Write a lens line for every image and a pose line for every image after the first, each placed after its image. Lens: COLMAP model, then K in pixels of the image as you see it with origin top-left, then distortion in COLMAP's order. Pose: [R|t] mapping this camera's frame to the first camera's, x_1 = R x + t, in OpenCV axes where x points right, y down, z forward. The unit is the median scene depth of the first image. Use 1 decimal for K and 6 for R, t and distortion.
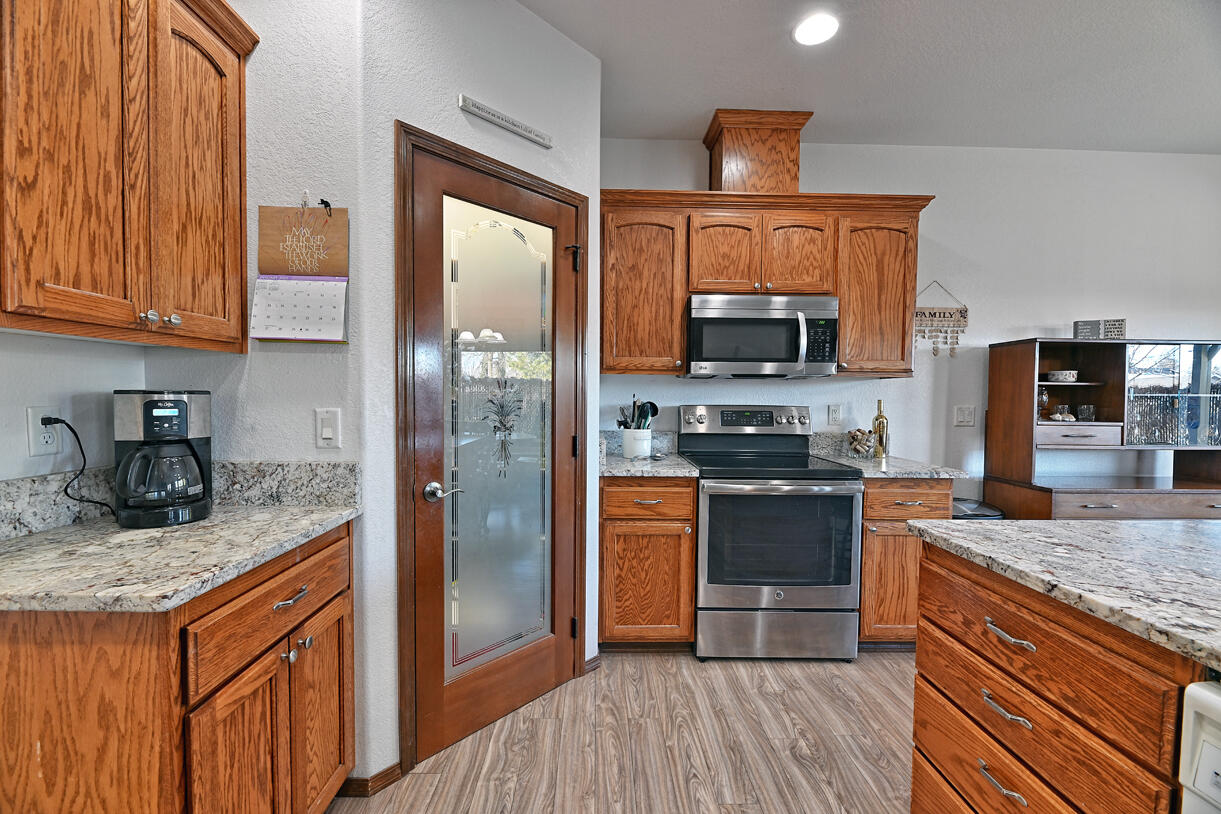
lens RADIAL K [[488.9, 0, 602.6], [0, 488.9, 408.0], [0, 0, 1]] dist [-0.005181, -0.001723]
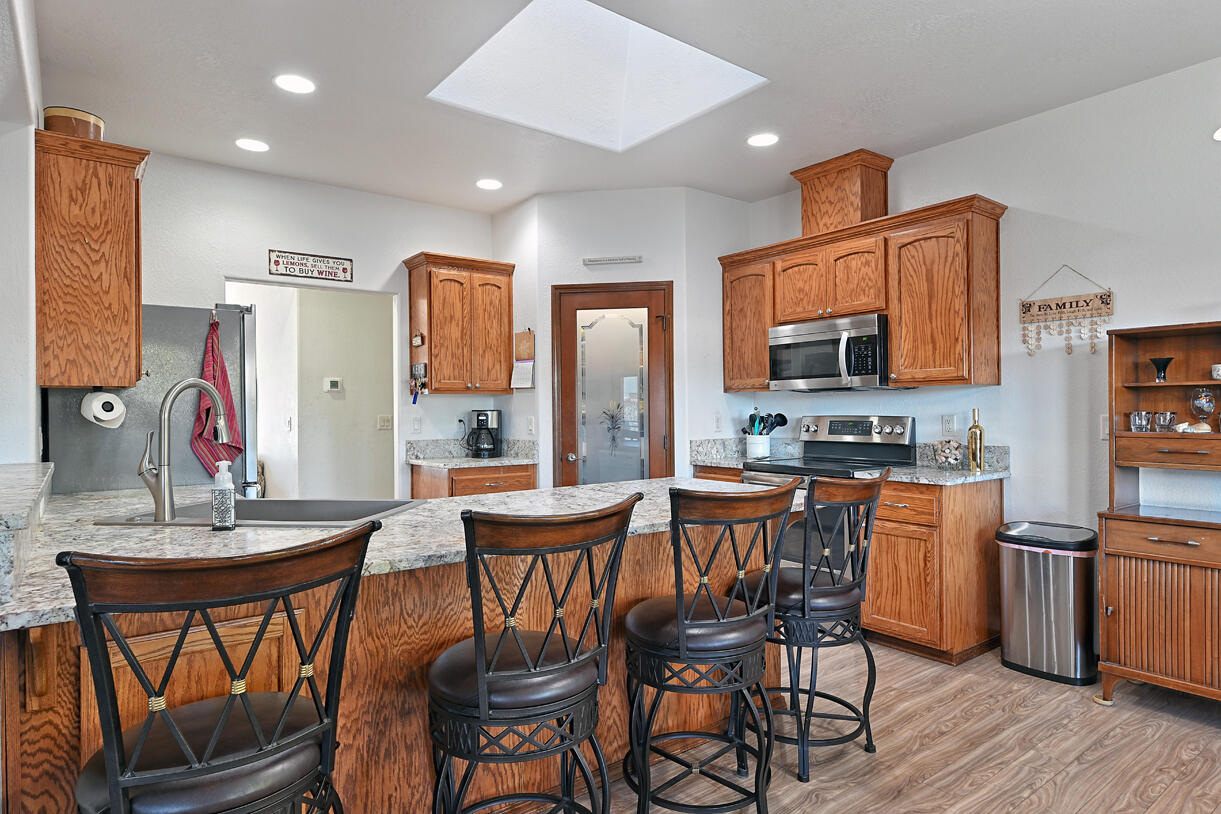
lens RADIAL K [[711.6, 0, 604.6], [0, 711.6, 410.7], [0, 0, 1]] dist [0.000615, -0.000712]
pose [[0.583921, -0.014684, -0.811677, 1.391631], [-0.010765, 0.999608, -0.025828, 0.032693], [0.811739, 0.023819, 0.583535, -0.397475]]
